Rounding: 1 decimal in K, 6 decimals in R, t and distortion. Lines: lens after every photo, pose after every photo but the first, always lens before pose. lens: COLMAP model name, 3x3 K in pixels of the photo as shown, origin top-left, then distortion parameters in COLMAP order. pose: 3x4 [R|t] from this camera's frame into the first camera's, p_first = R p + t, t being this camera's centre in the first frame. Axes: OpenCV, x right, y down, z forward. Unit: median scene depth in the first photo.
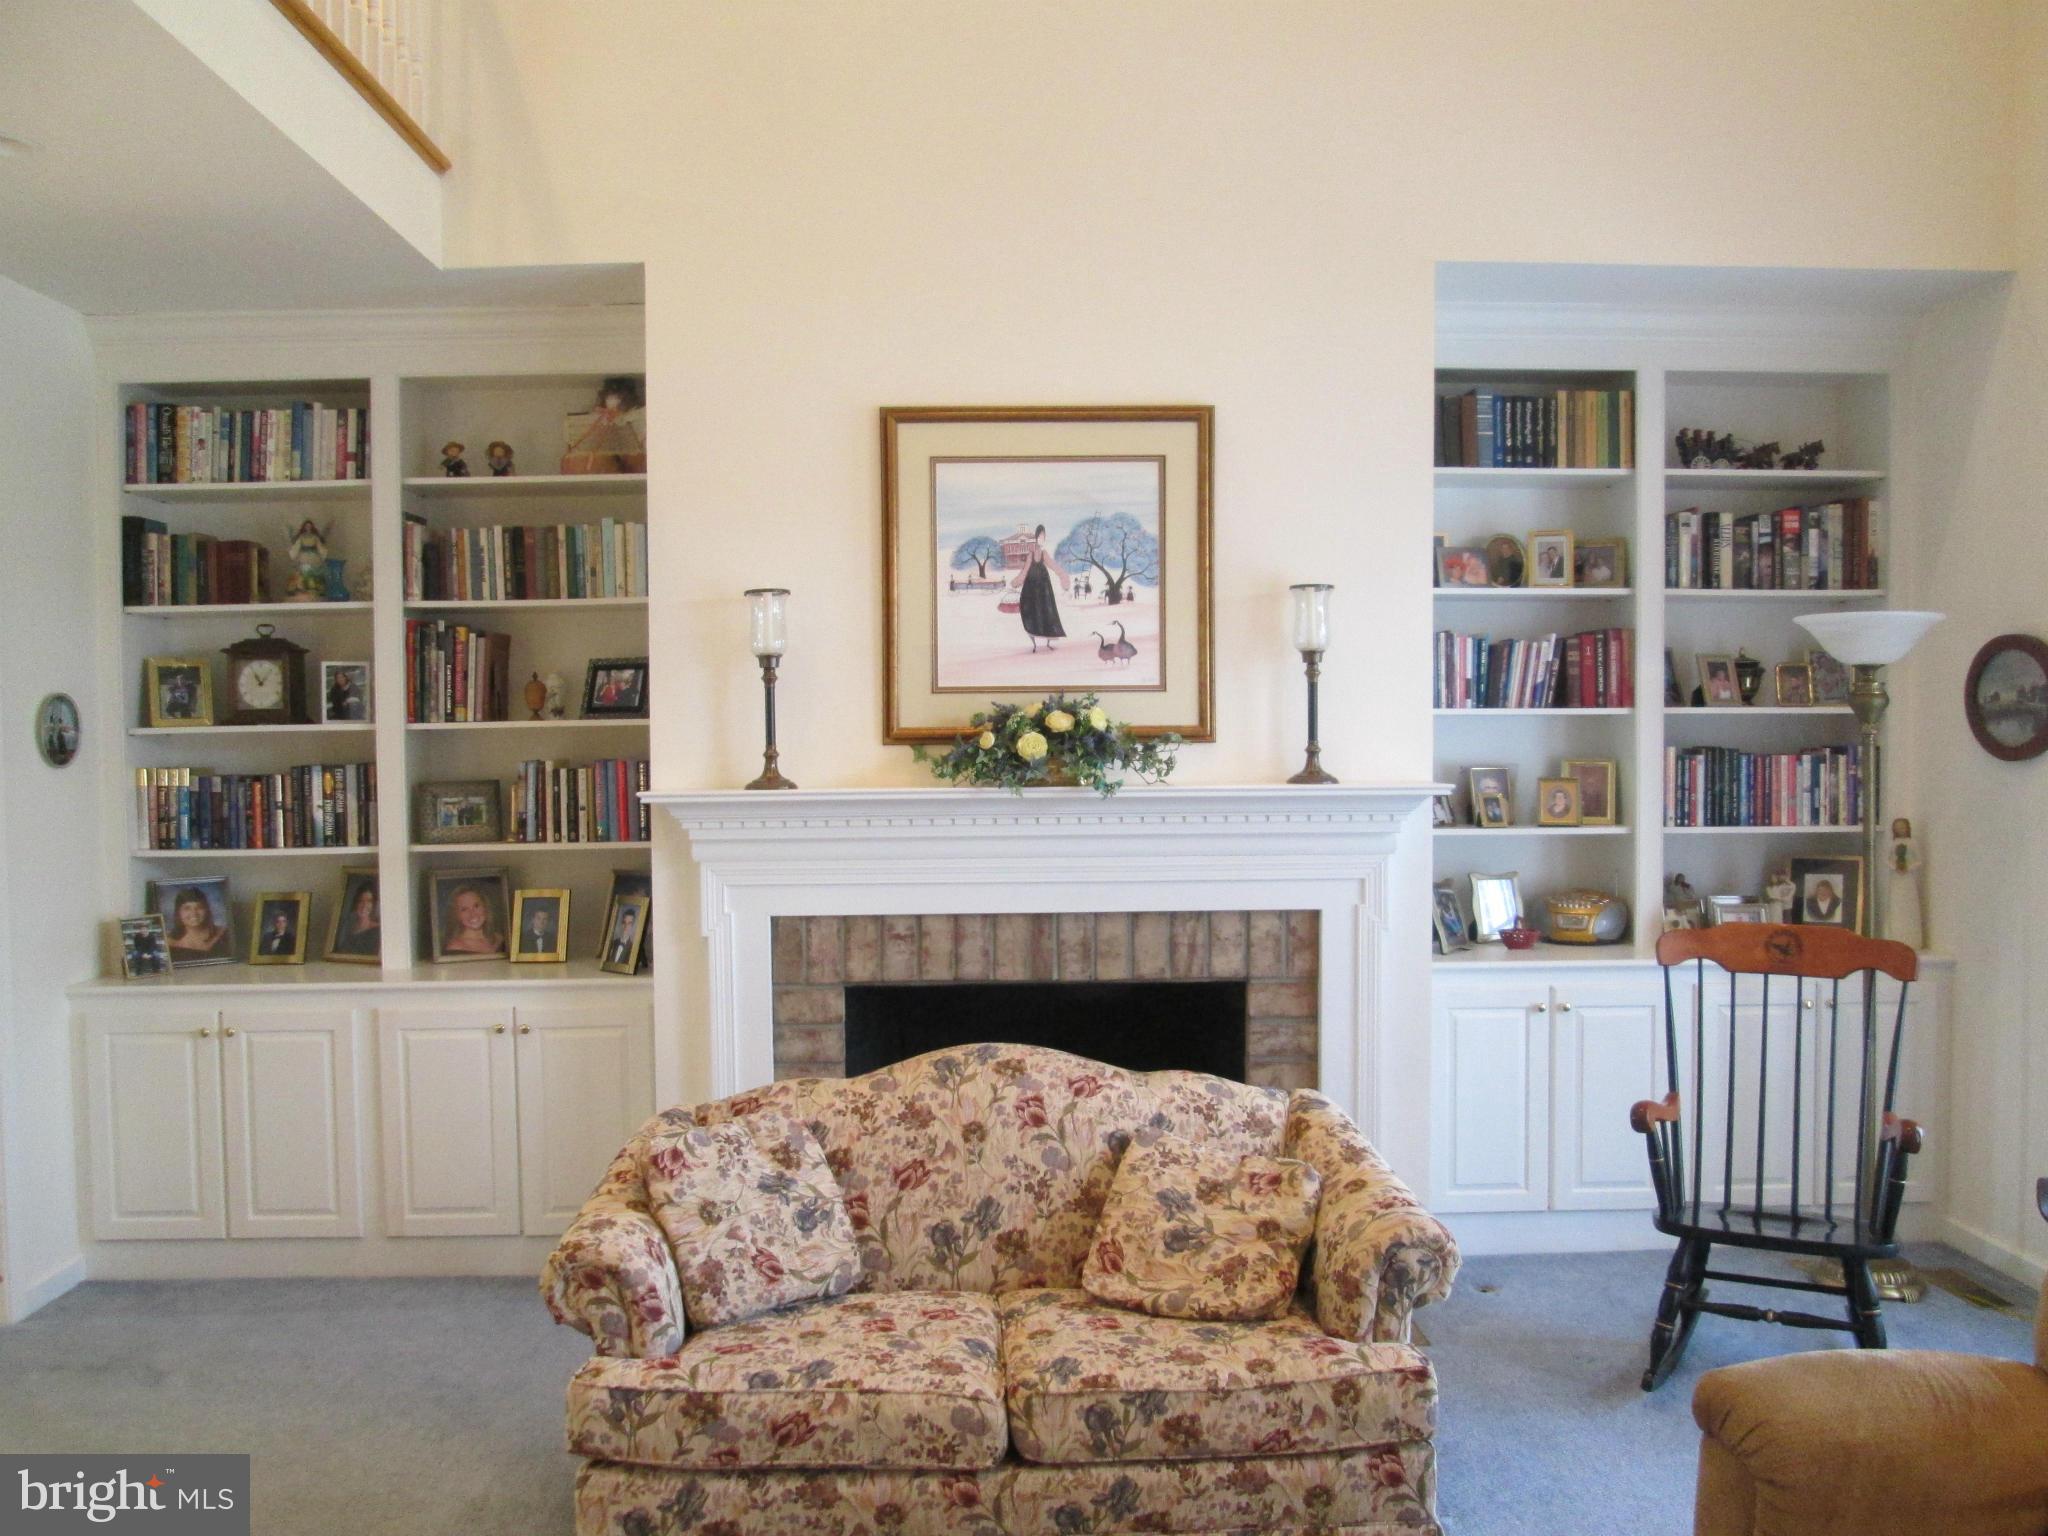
lens RADIAL K [[1709.6, 0, 1043.8], [0, 1709.6, 778.9], [0, 0, 1]] dist [-0.052403, 0.019682]
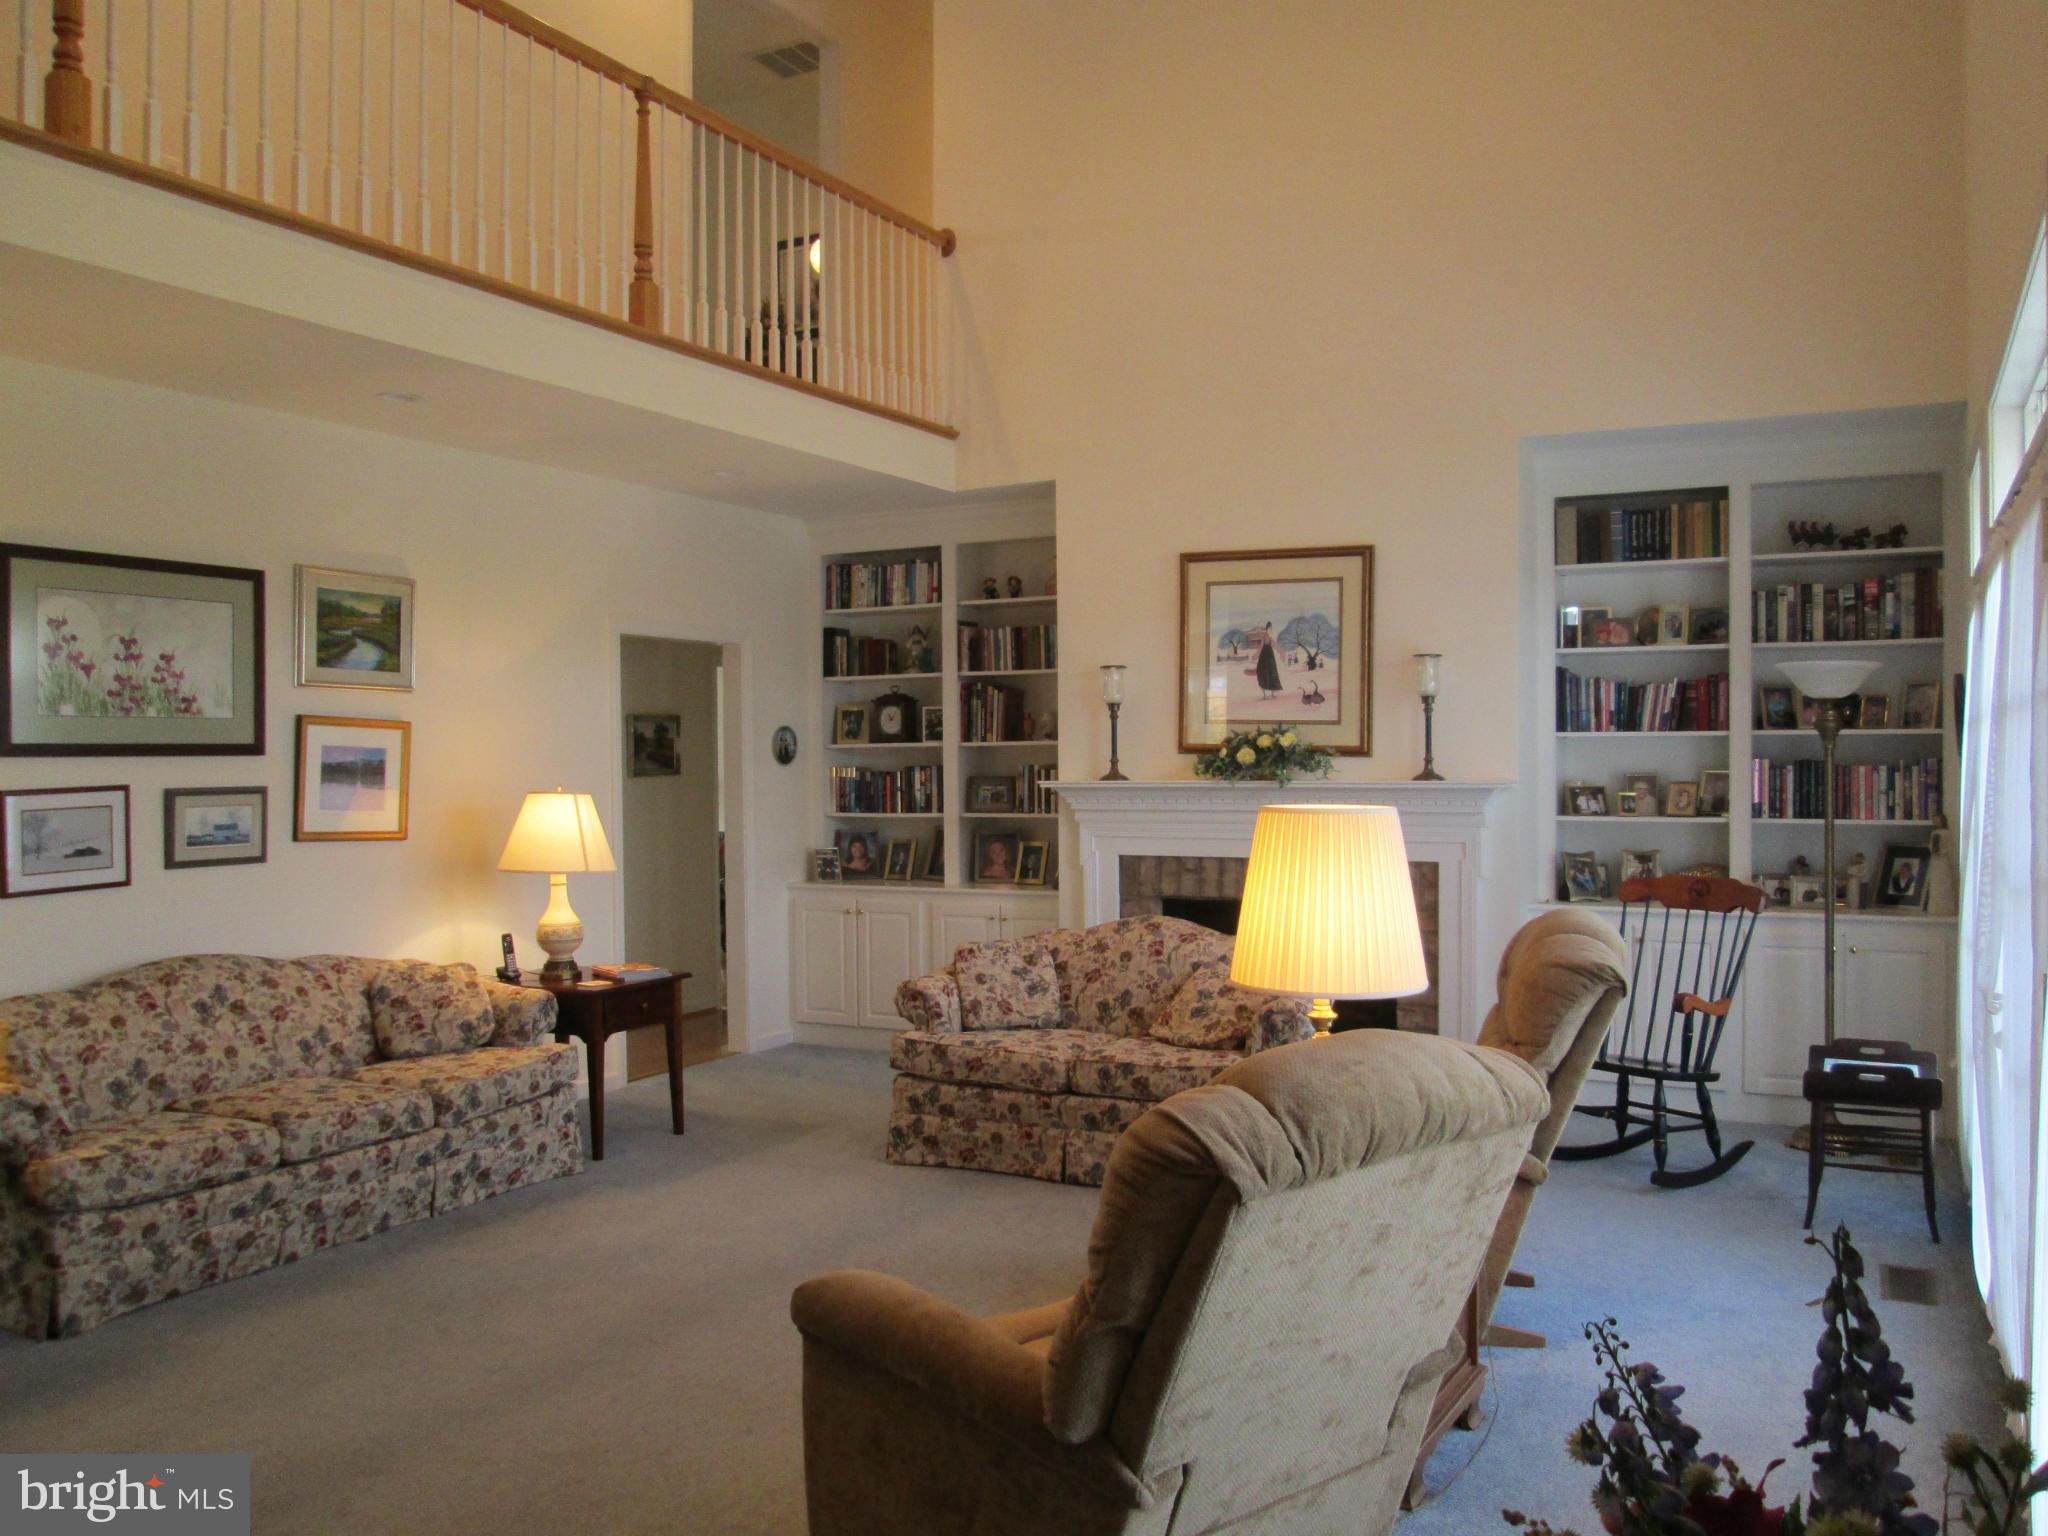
lens RADIAL K [[1709.6, 0, 1009.3], [0, 1709.6, 773.3], [0, 0, 1]] dist [-0.052403, 0.019682]
pose [[0.868559, 0.007906, -0.495523, 0.589404], [-0.015017, 0.999833, -0.010370, 0.017786], [0.495358, 0.016449, 0.868533, -0.541959]]
